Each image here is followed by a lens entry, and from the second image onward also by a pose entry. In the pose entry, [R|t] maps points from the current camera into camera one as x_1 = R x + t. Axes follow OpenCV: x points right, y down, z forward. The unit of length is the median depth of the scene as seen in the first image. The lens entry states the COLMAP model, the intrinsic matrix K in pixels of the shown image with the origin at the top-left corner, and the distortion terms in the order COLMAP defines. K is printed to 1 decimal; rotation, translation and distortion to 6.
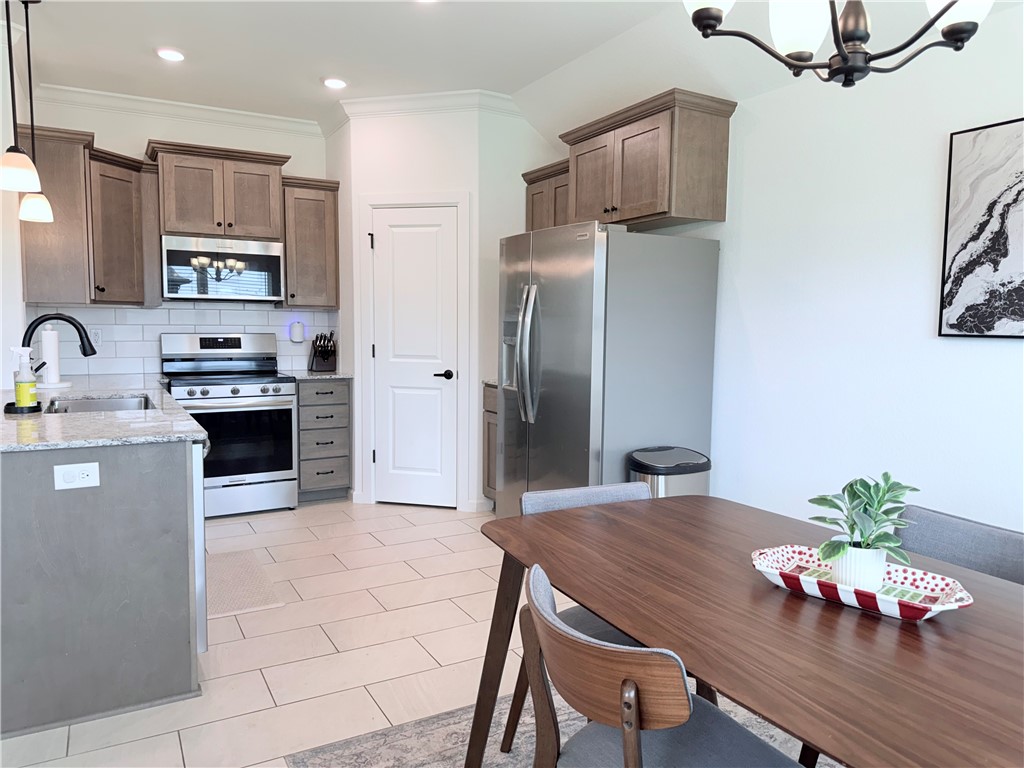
lens RADIAL K [[722.7, 0, 516.5], [0, 722.7, 386.2], [0, 0, 1]] dist [0.057438, -0.074658]
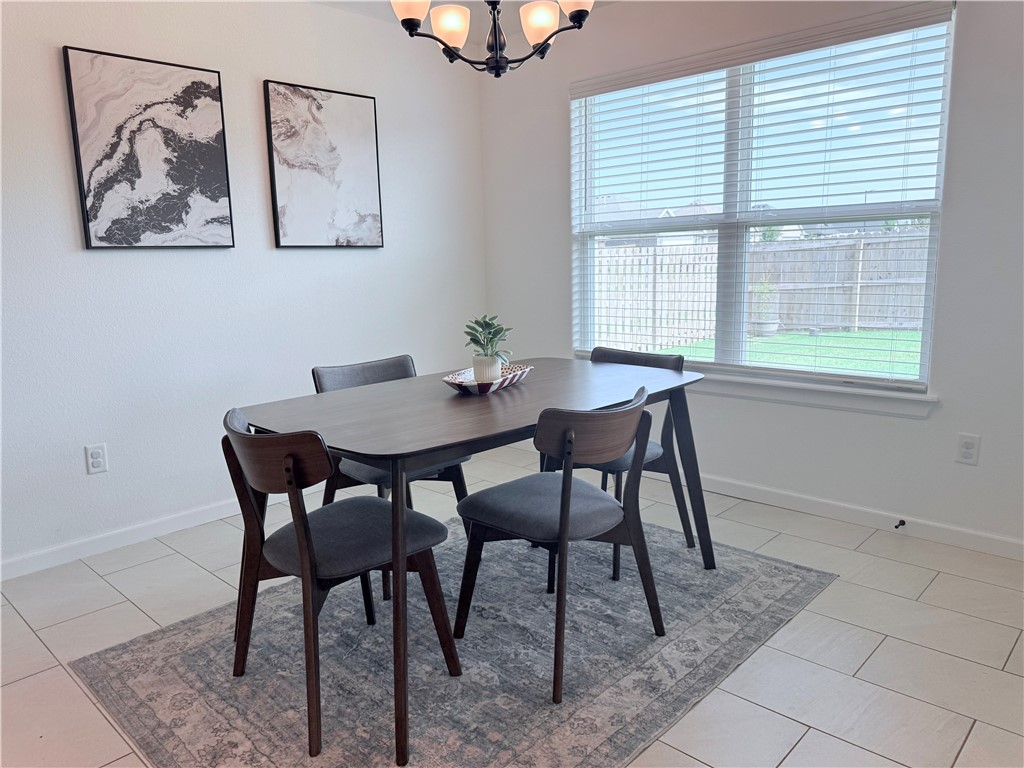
lens RADIAL K [[726.2, 0, 509.7], [0, 726.2, 385.4], [0, 0, 1]] dist [0.026221, -0.039593]
pose [[-0.293199, -0.171899, 0.940471, -0.422783], [0.106416, 0.971722, 0.210787, -0.024335], [-0.950110, 0.161884, -0.266615, 0.519220]]
